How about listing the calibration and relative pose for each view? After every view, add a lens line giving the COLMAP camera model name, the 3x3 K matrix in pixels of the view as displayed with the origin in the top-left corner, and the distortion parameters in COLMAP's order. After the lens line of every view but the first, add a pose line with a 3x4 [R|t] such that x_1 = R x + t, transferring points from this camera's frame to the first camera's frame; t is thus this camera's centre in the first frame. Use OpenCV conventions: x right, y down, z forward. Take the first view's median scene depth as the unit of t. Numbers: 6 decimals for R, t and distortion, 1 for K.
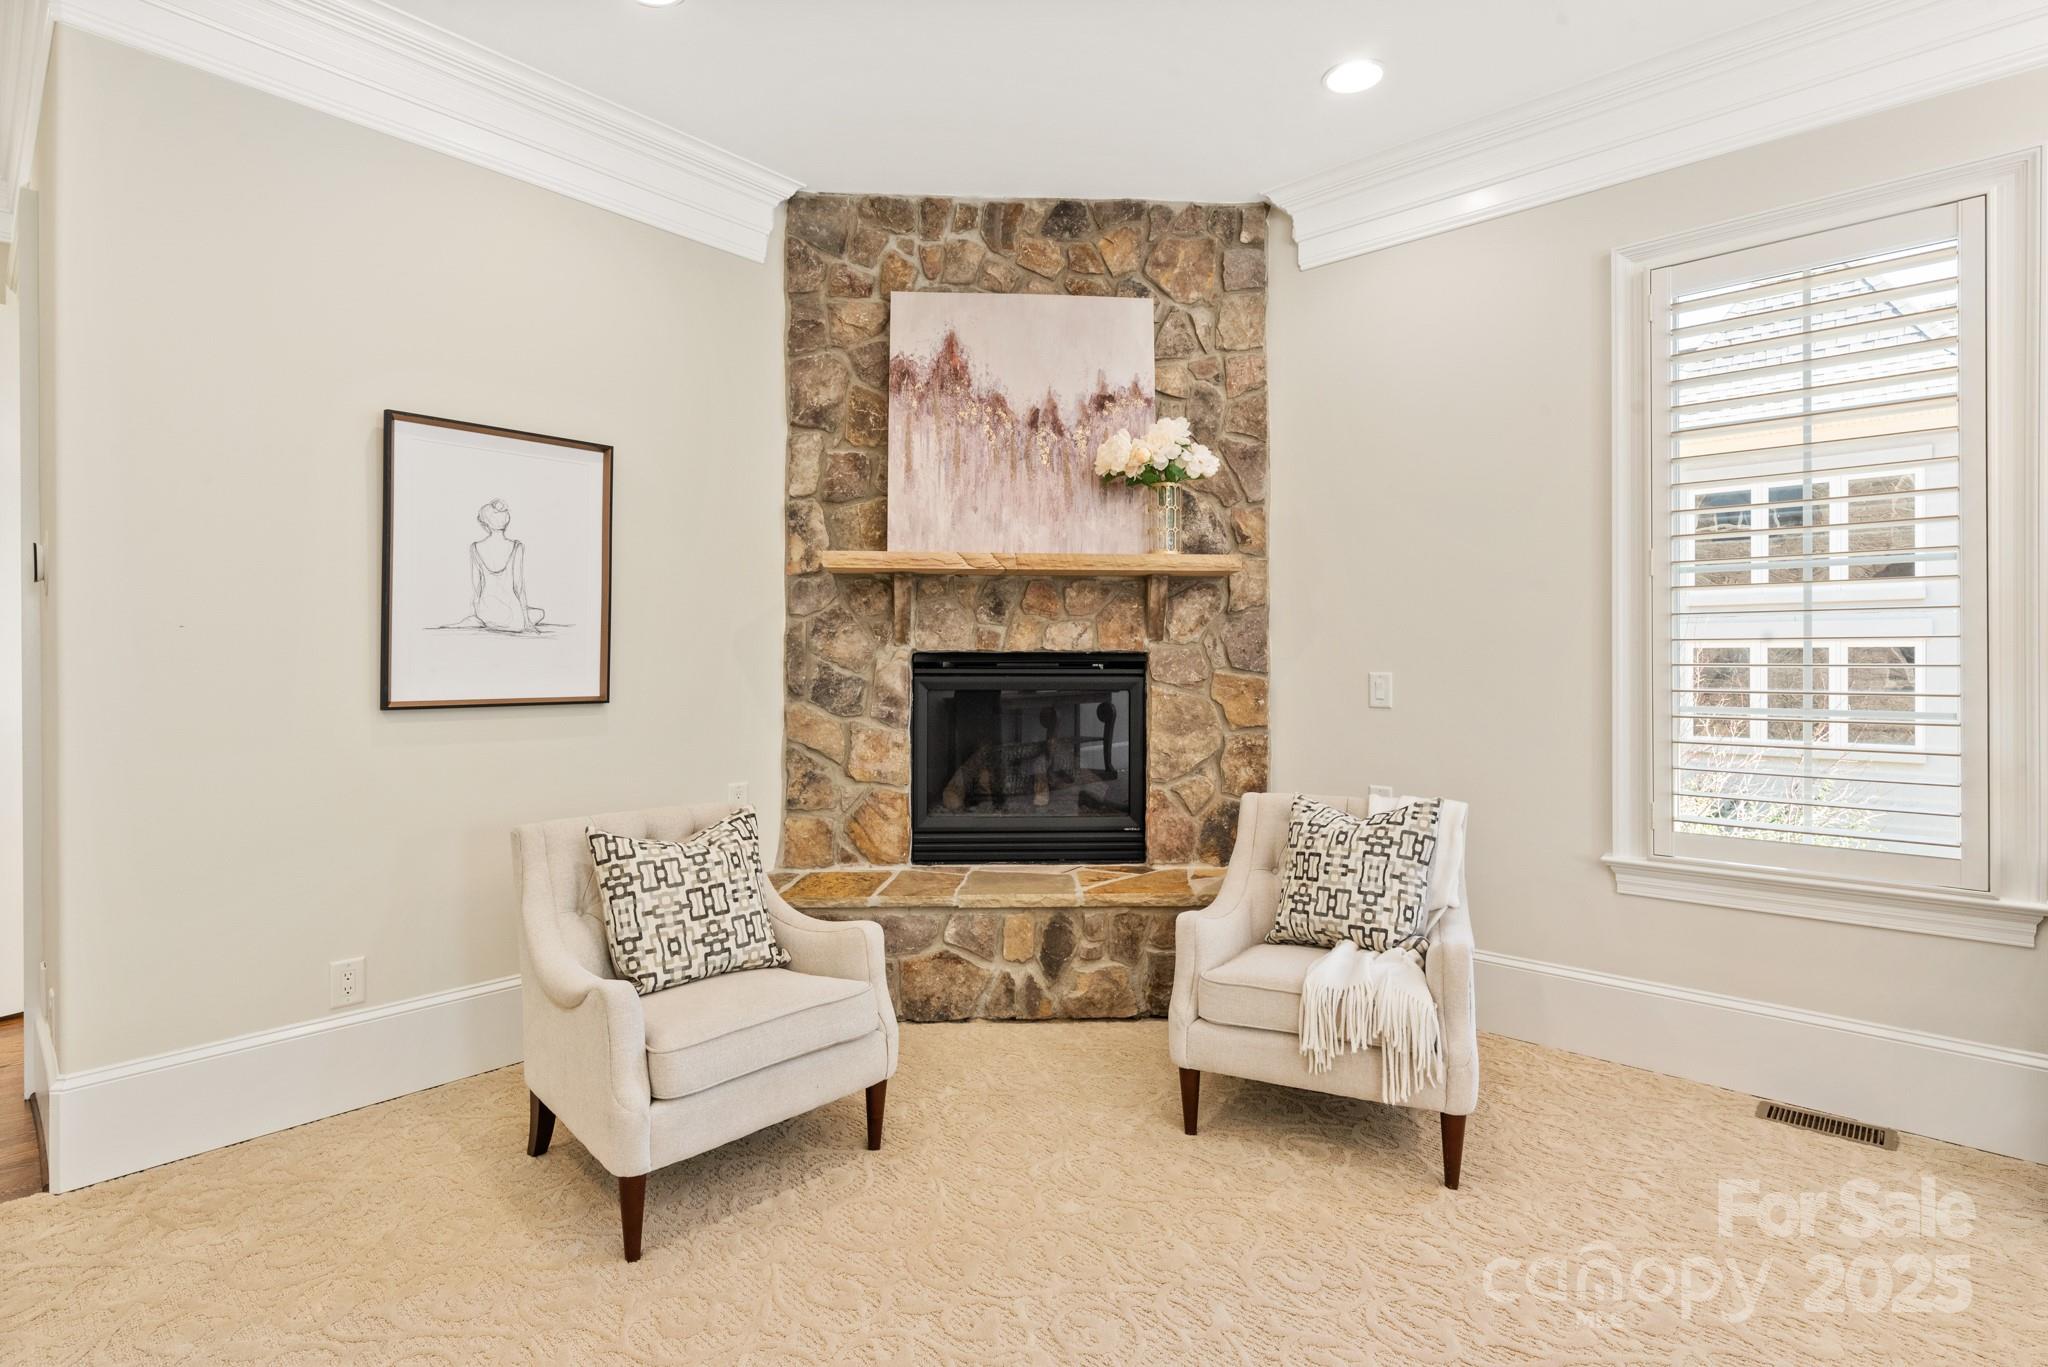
lens RADIAL K [[998.8, 0, 1020.4], [0, 998.8, 666.9], [0, 0, 1]] dist [-0.000082, -0.000891]
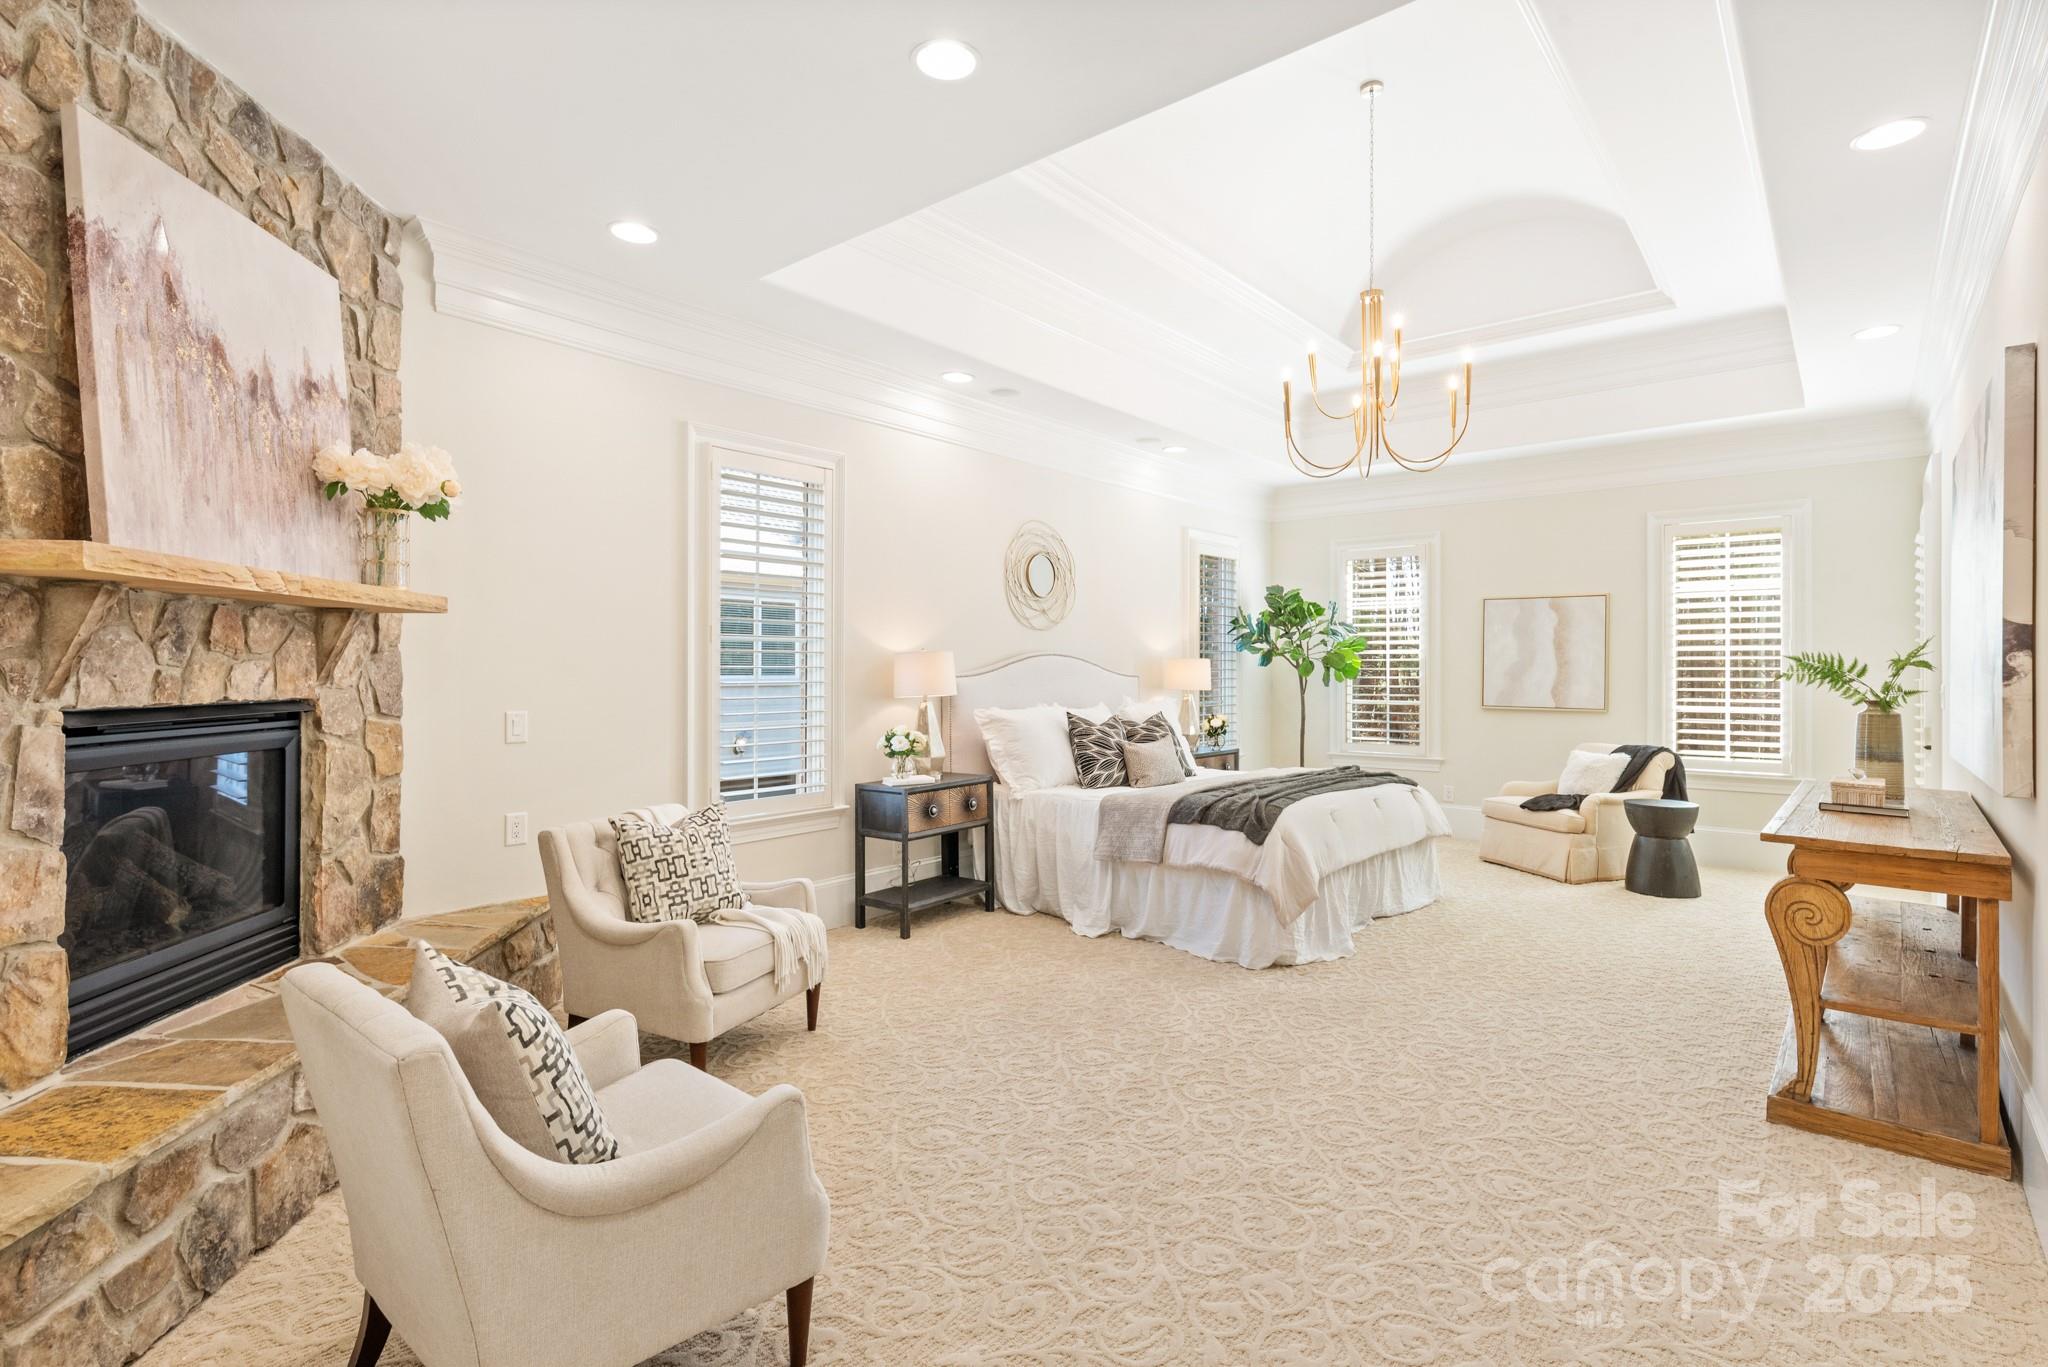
lens RADIAL K [[998.8, 0, 1020.4], [0, 998.8, 666.9], [0, 0, 1]] dist [-0.000082, -0.000891]
pose [[-0.049083, 0.000093, 0.998795, -0.746583], [0.001498, 0.999999, -0.000019, -0.041465], [-0.998794, 0.001496, -0.049083, 0.469693]]
